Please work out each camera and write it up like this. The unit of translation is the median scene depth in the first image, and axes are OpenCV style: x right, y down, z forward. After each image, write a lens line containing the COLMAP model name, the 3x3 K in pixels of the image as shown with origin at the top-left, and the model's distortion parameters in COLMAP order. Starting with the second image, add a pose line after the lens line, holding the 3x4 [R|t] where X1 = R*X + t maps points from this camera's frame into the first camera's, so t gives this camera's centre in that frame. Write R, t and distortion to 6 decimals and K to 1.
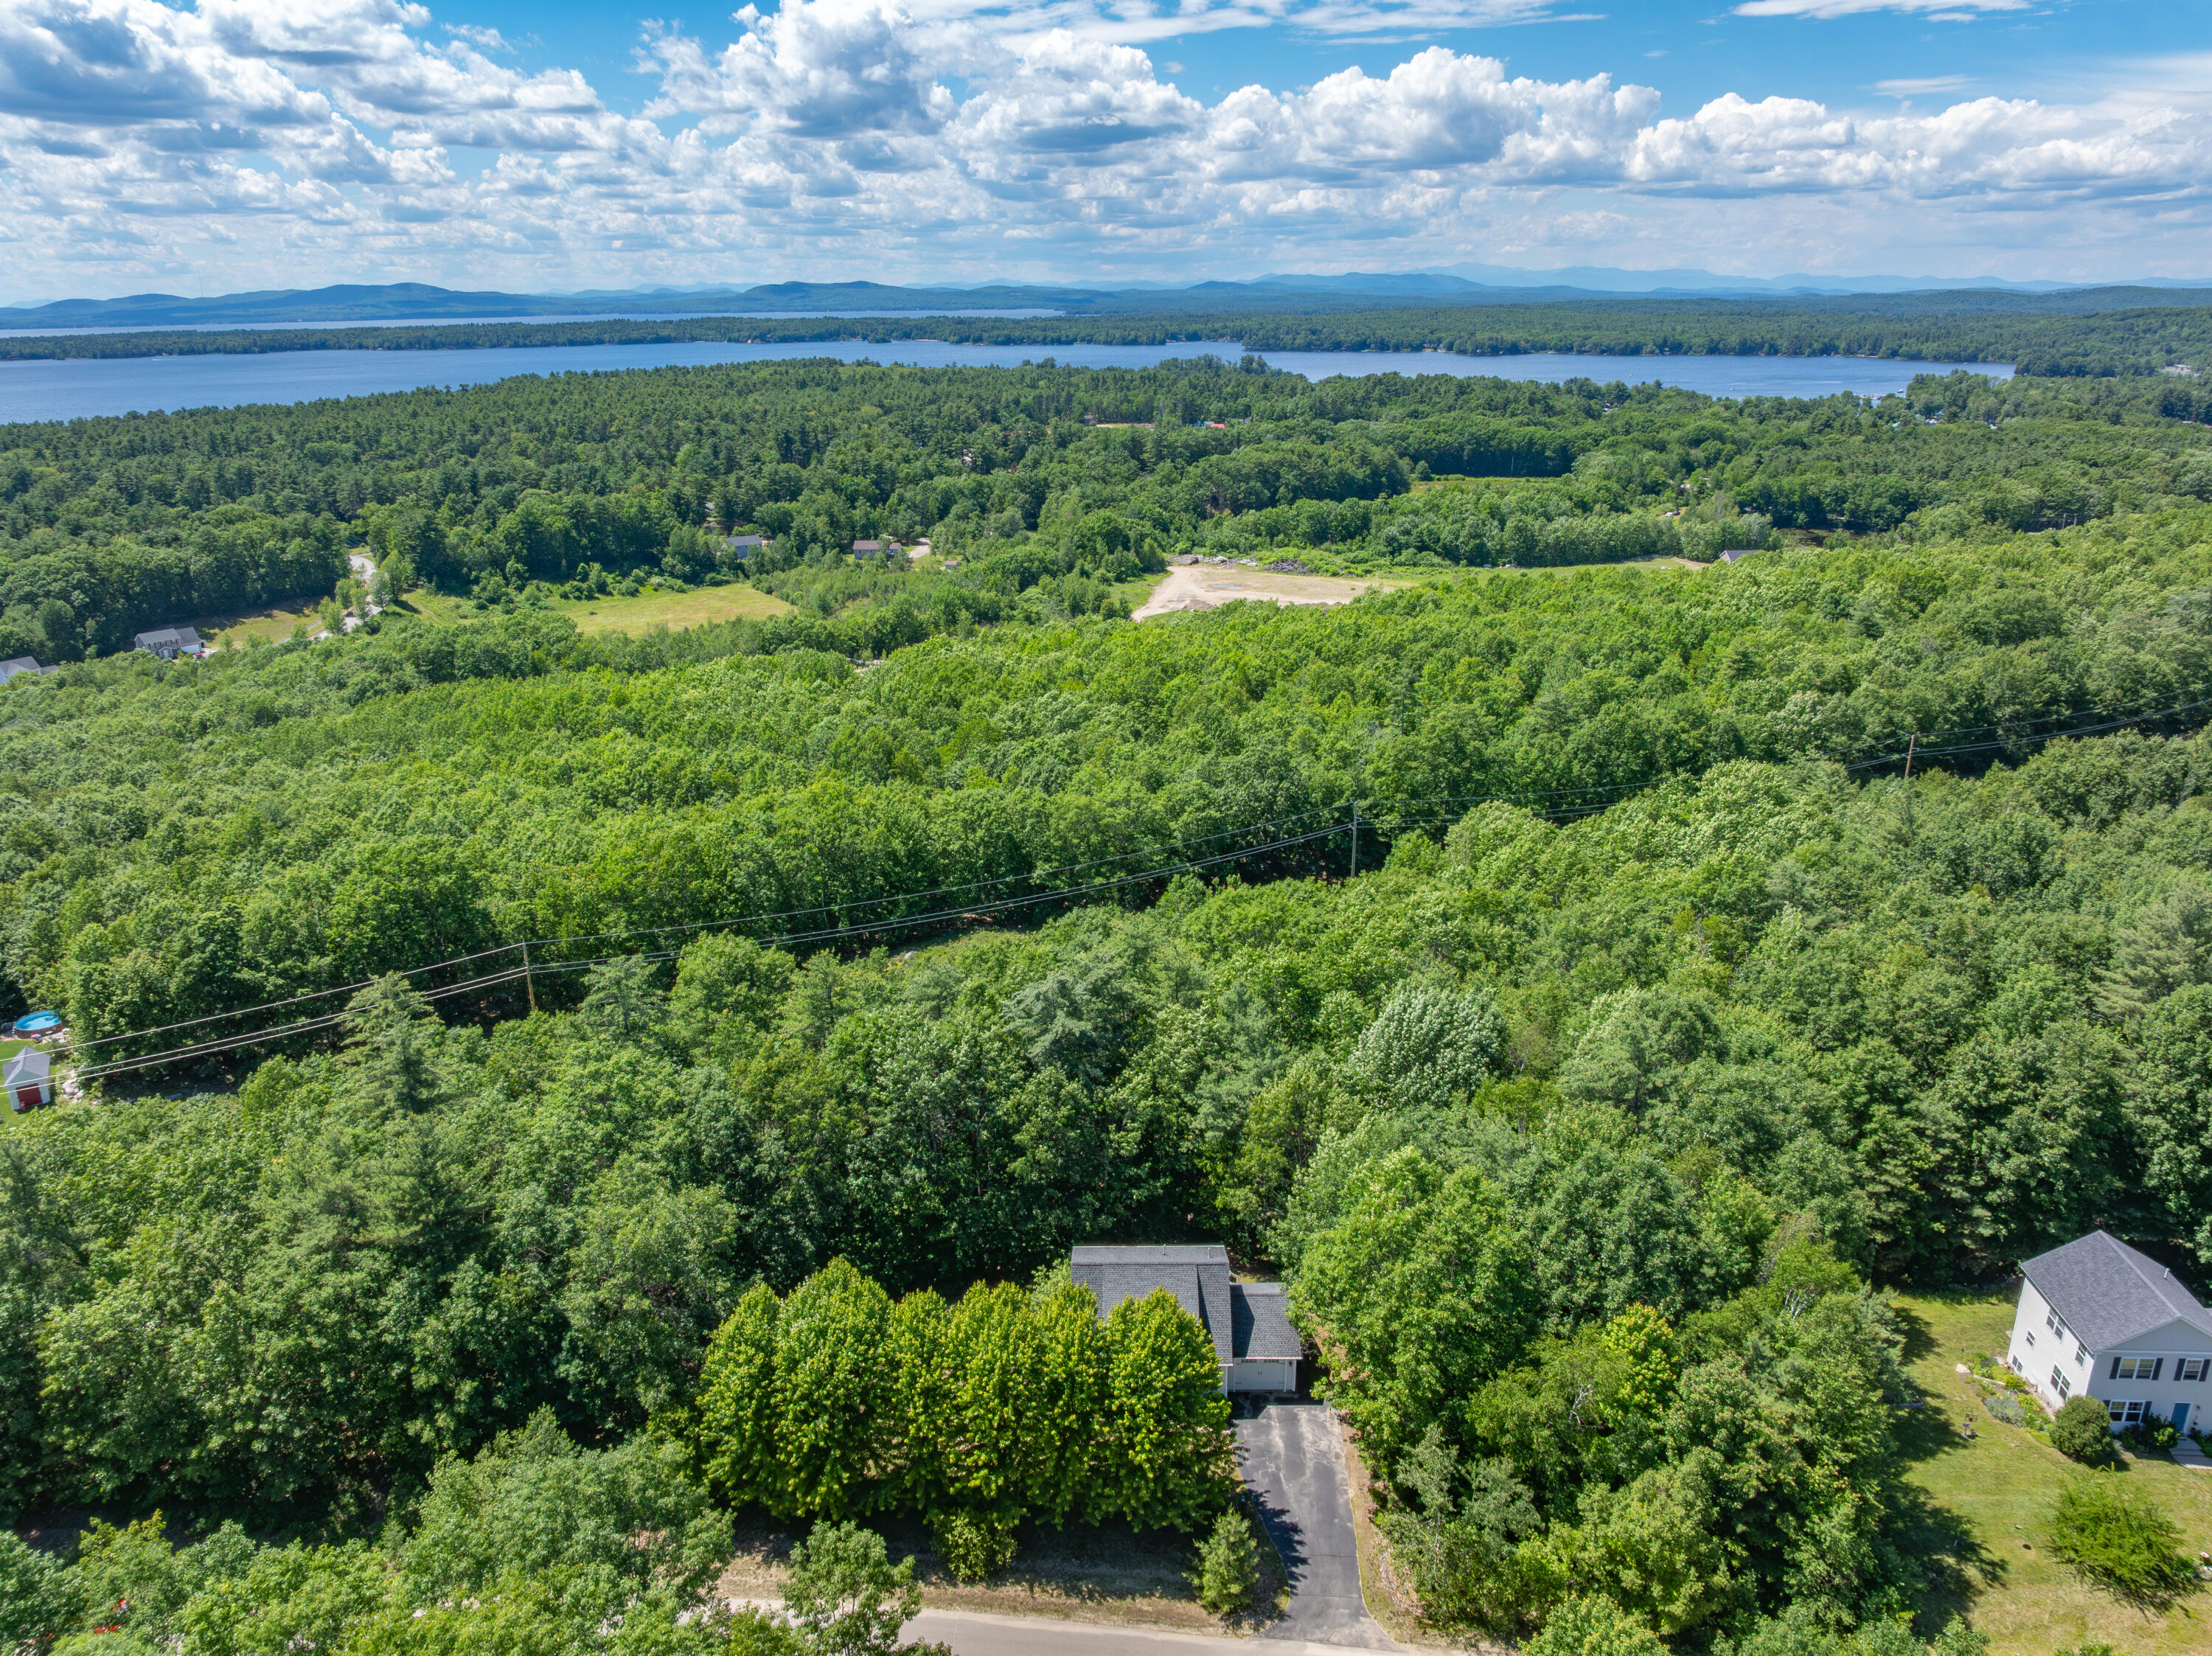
lens RADIAL K [[1559.9, 0, 1102.7], [0, 1559.9, 824.1], [0, 0, 1]] dist [-0.041004, 0.005985]
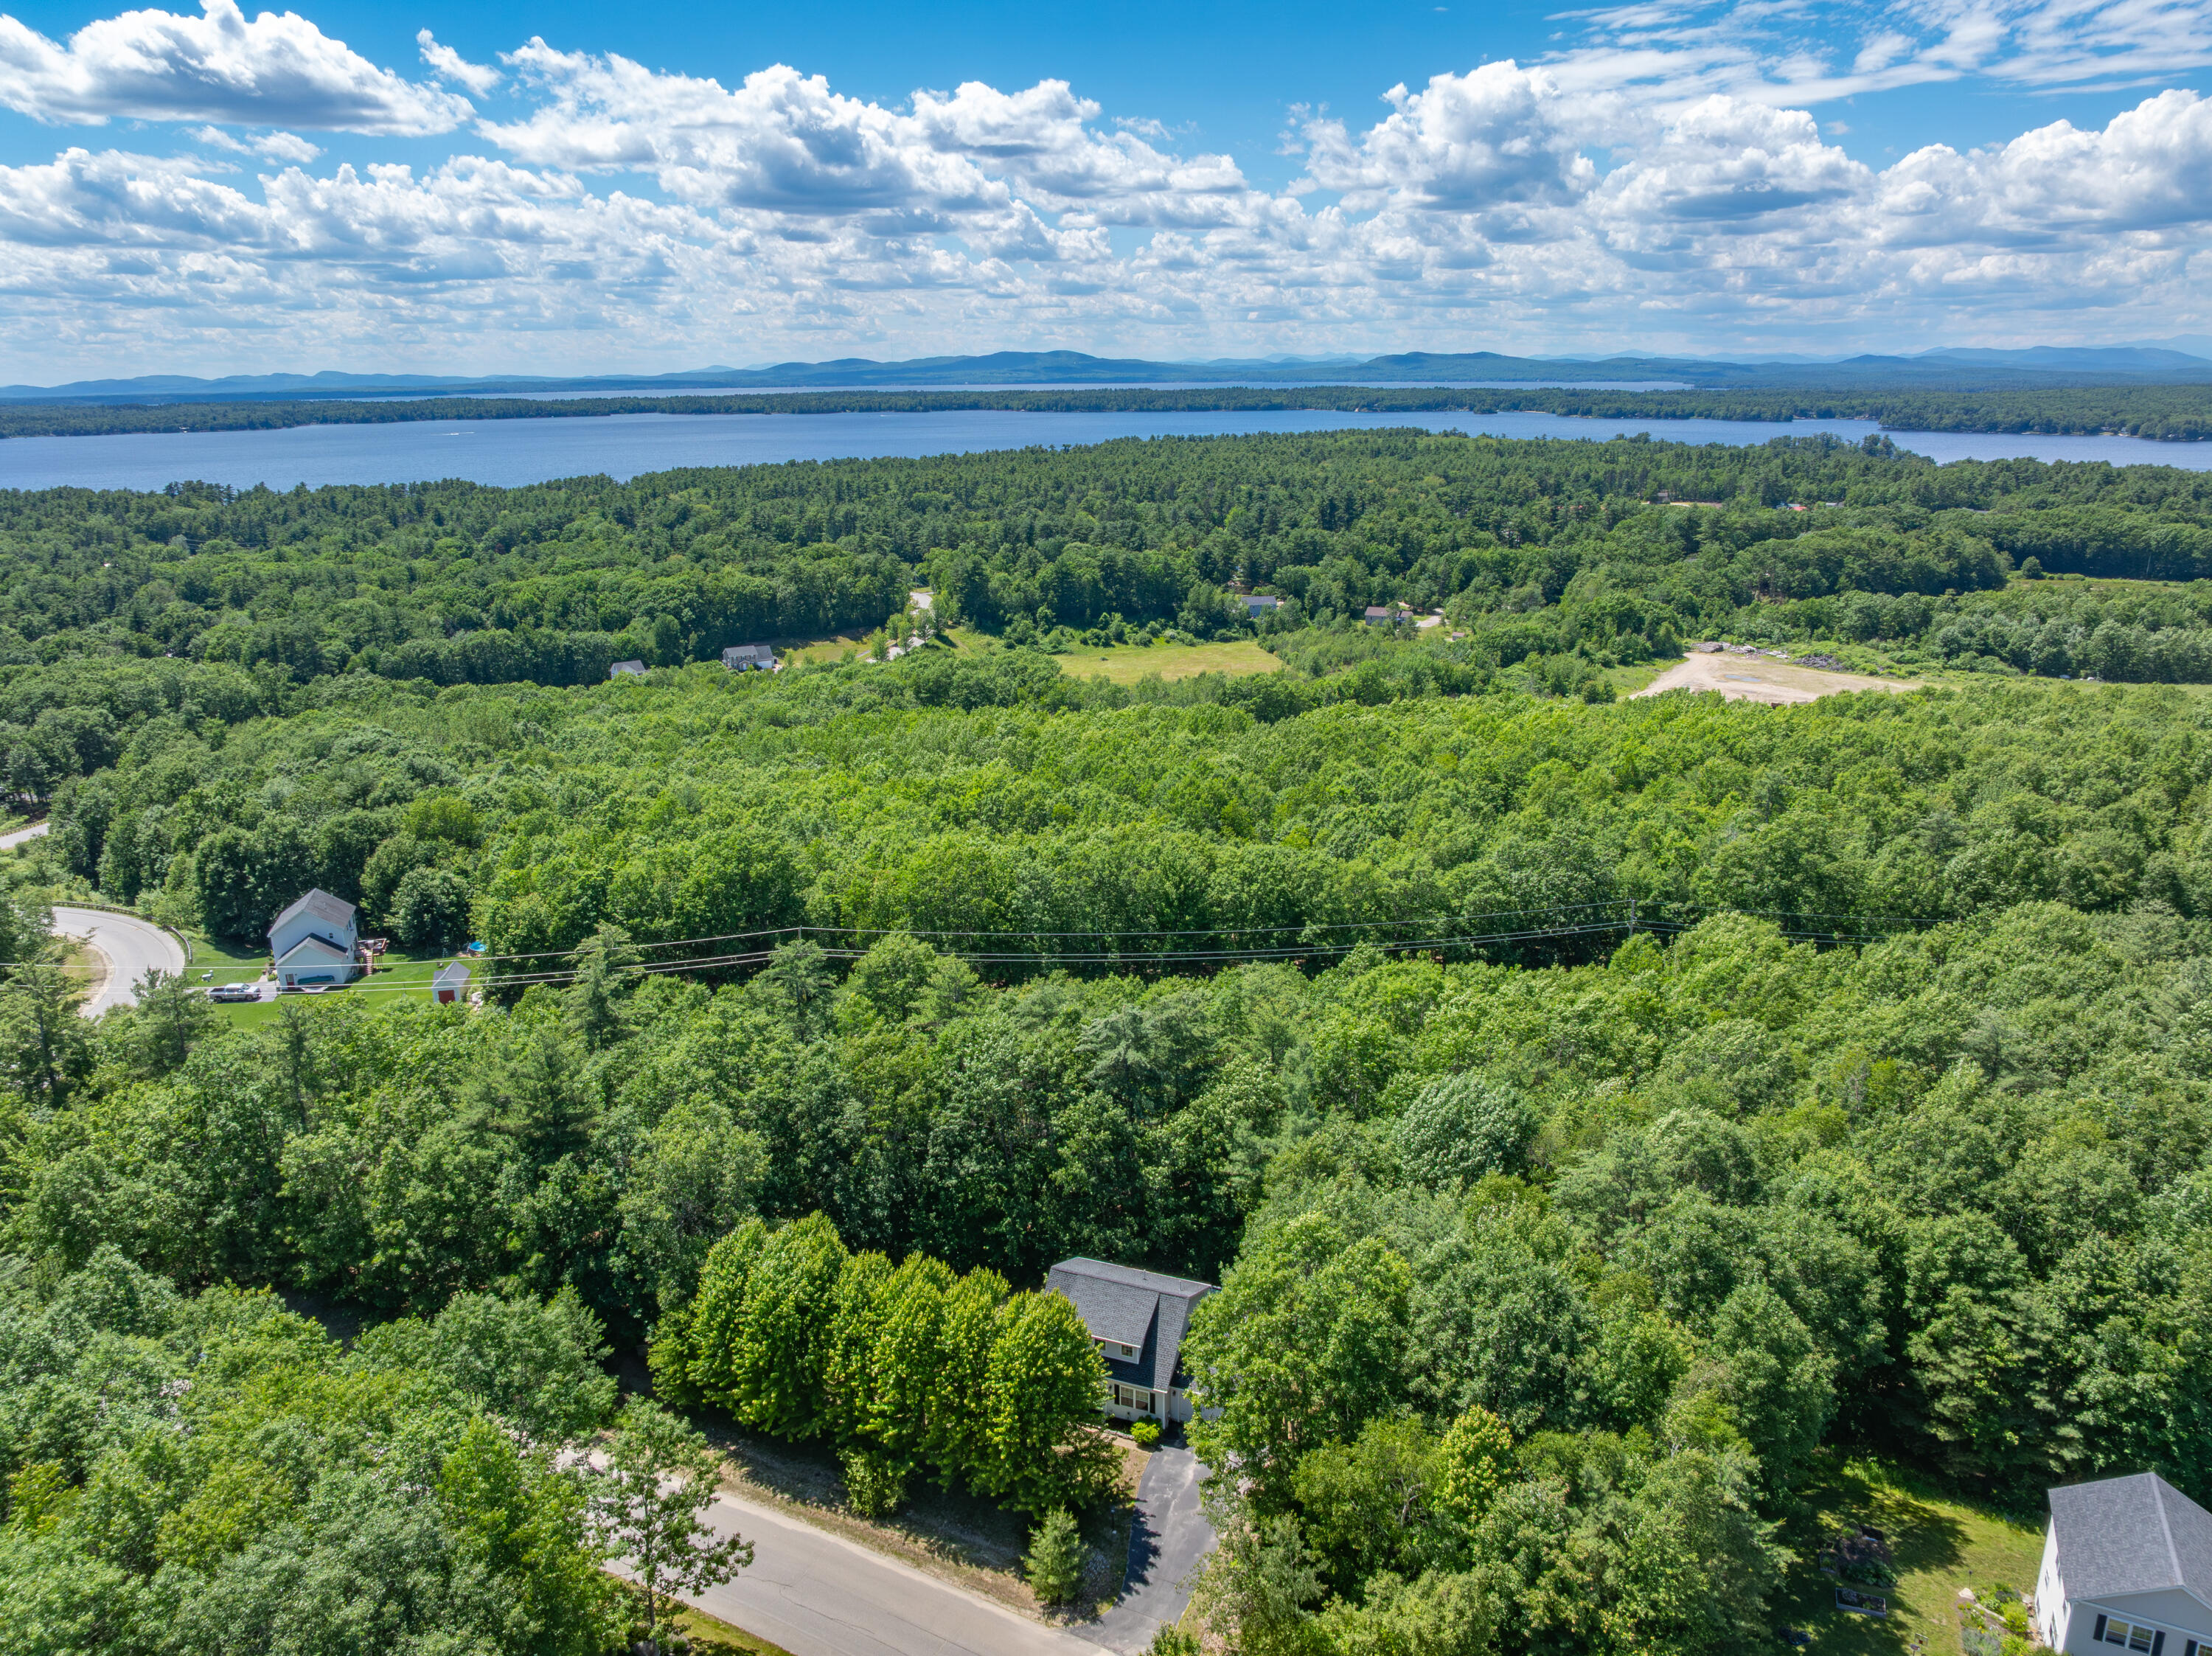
lens RADIAL K [[1559.9, 0, 1102.7], [0, 1559.9, 824.1], [0, 0, 1]] dist [-0.041004, 0.005985]
pose [[0.929246, 0.103980, -0.354528, 0.064281], [-0.118559, 0.992754, -0.019588, -0.001047], [0.349922, 0.060234, 0.934840, -0.002760]]
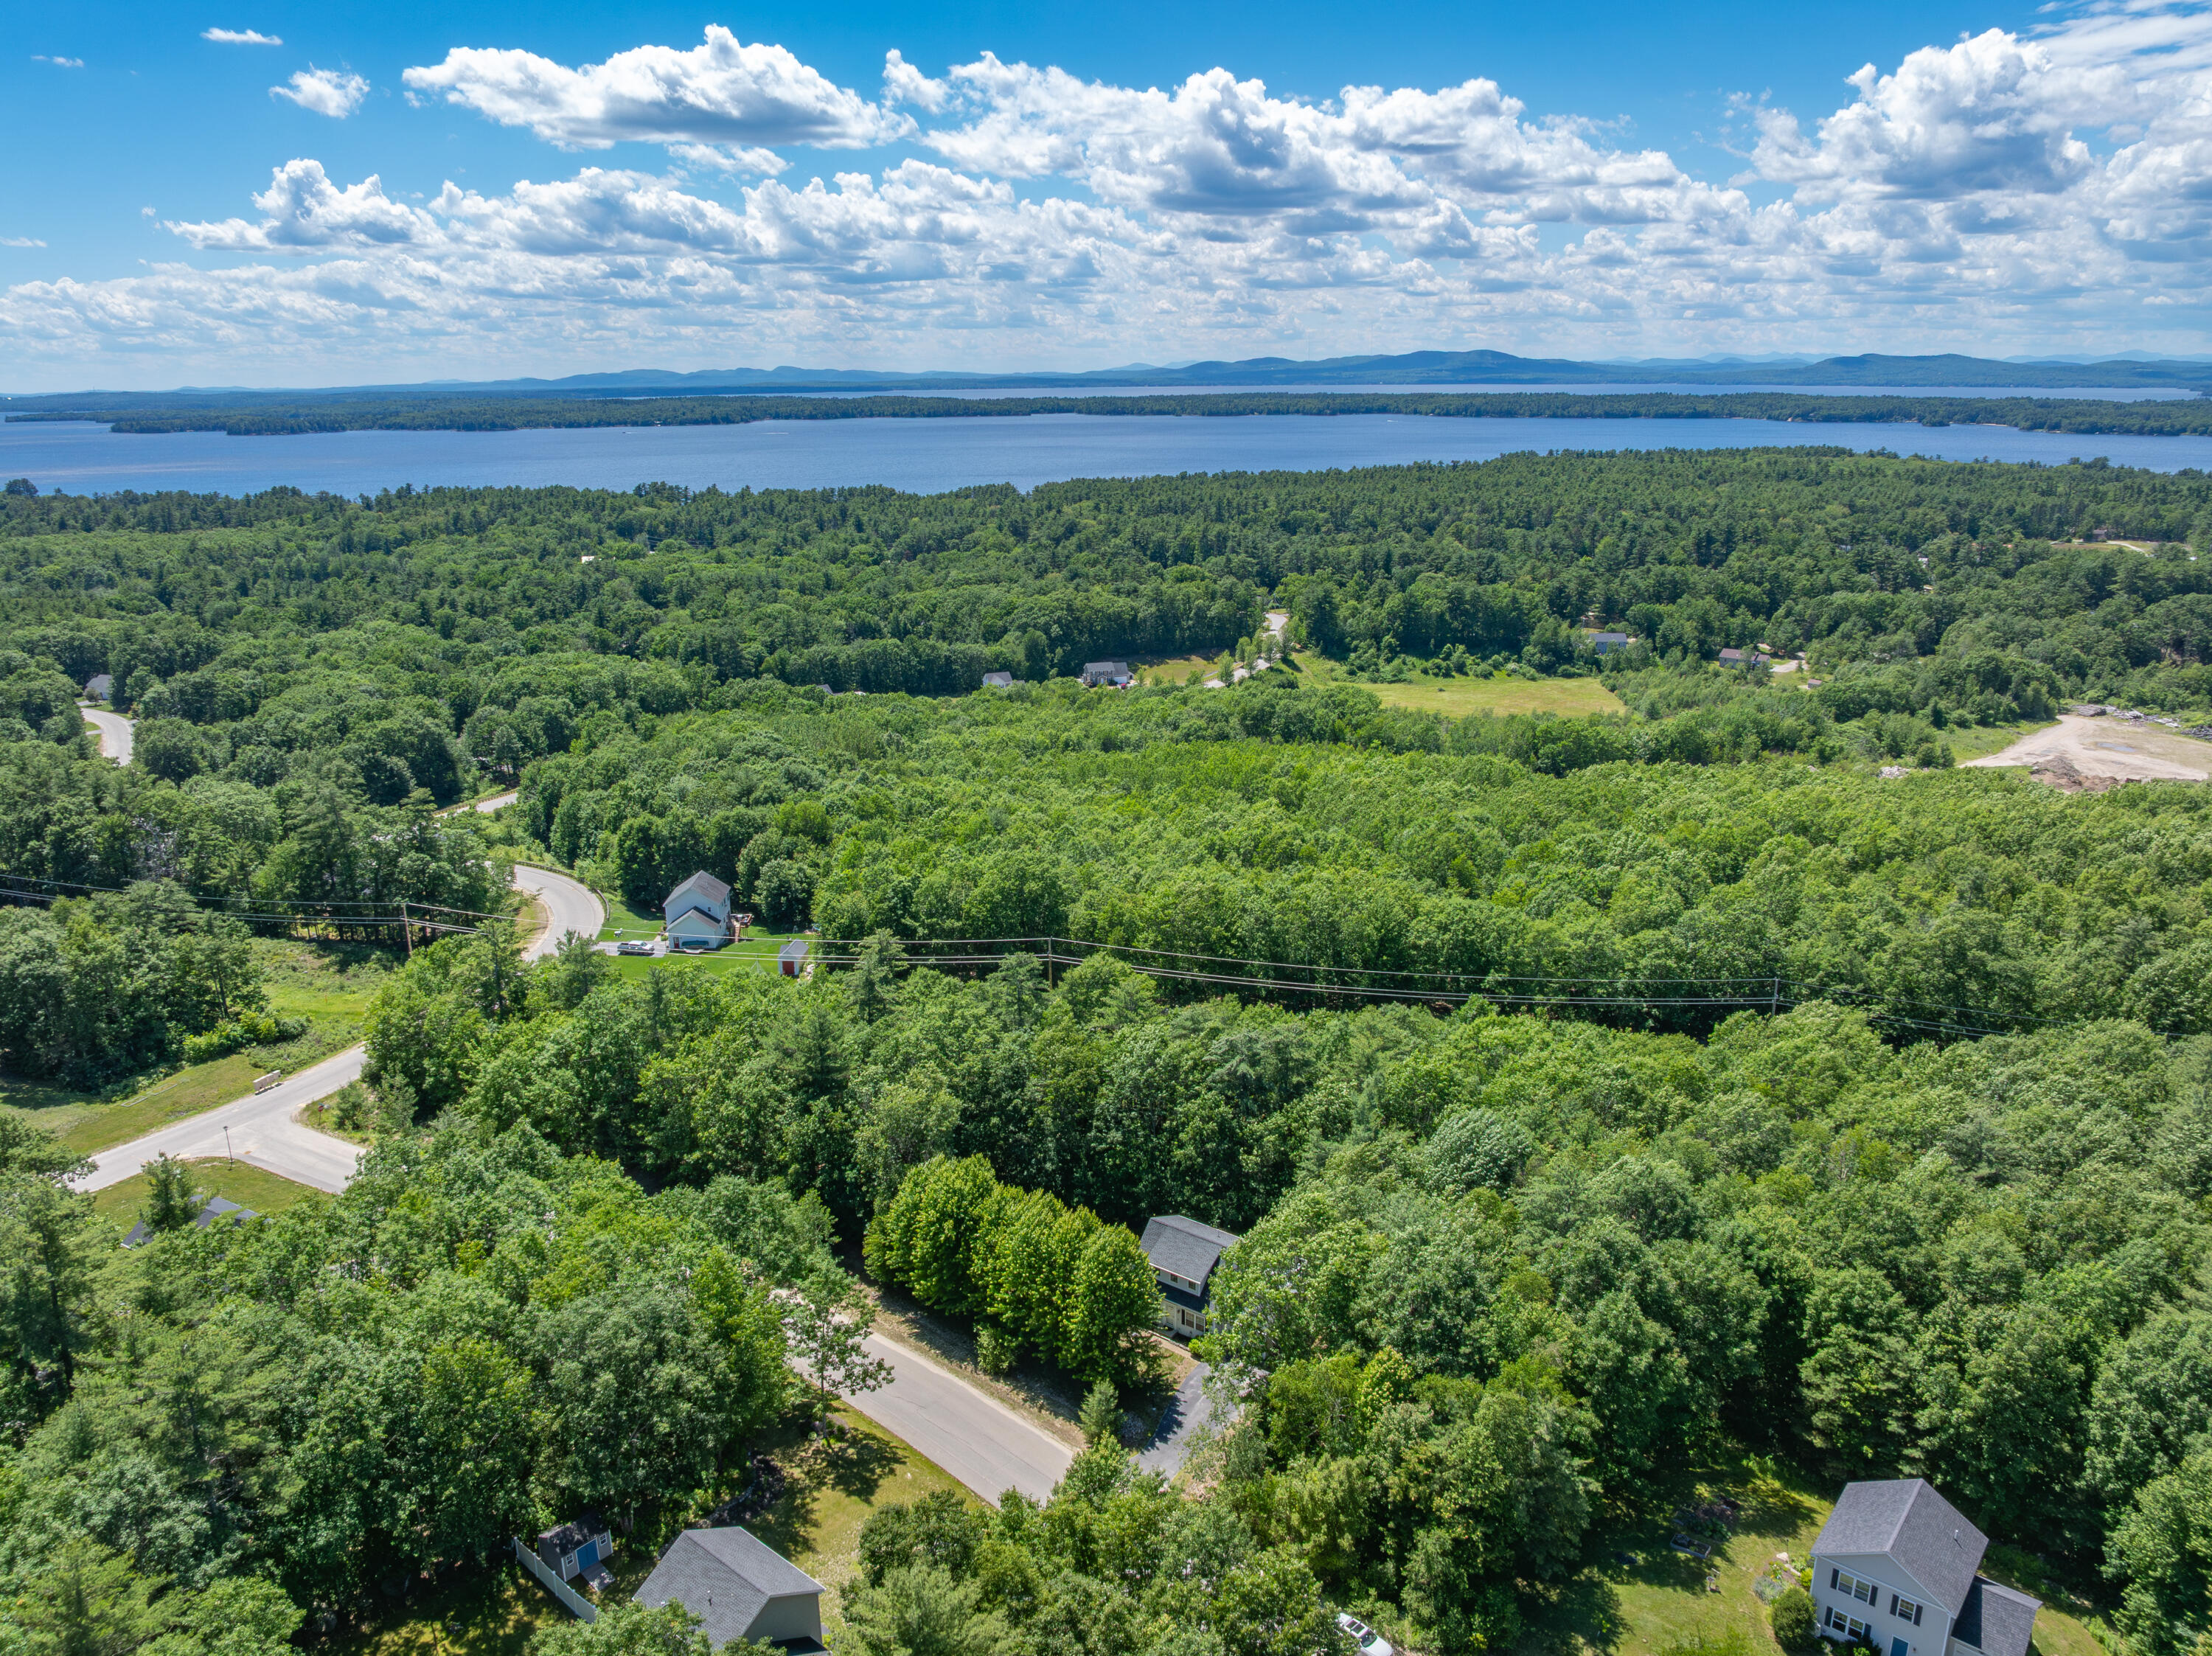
lens RADIAL K [[1559.9, 0, 1102.7], [0, 1559.9, 824.1], [0, 0, 1]] dist [-0.041004, 0.005985]
pose [[0.805405, 0.166806, -0.568769, 0.124496], [-0.189560, 0.981676, 0.019475, -0.017012], [0.561596, 0.092130, 0.822266, -0.043456]]
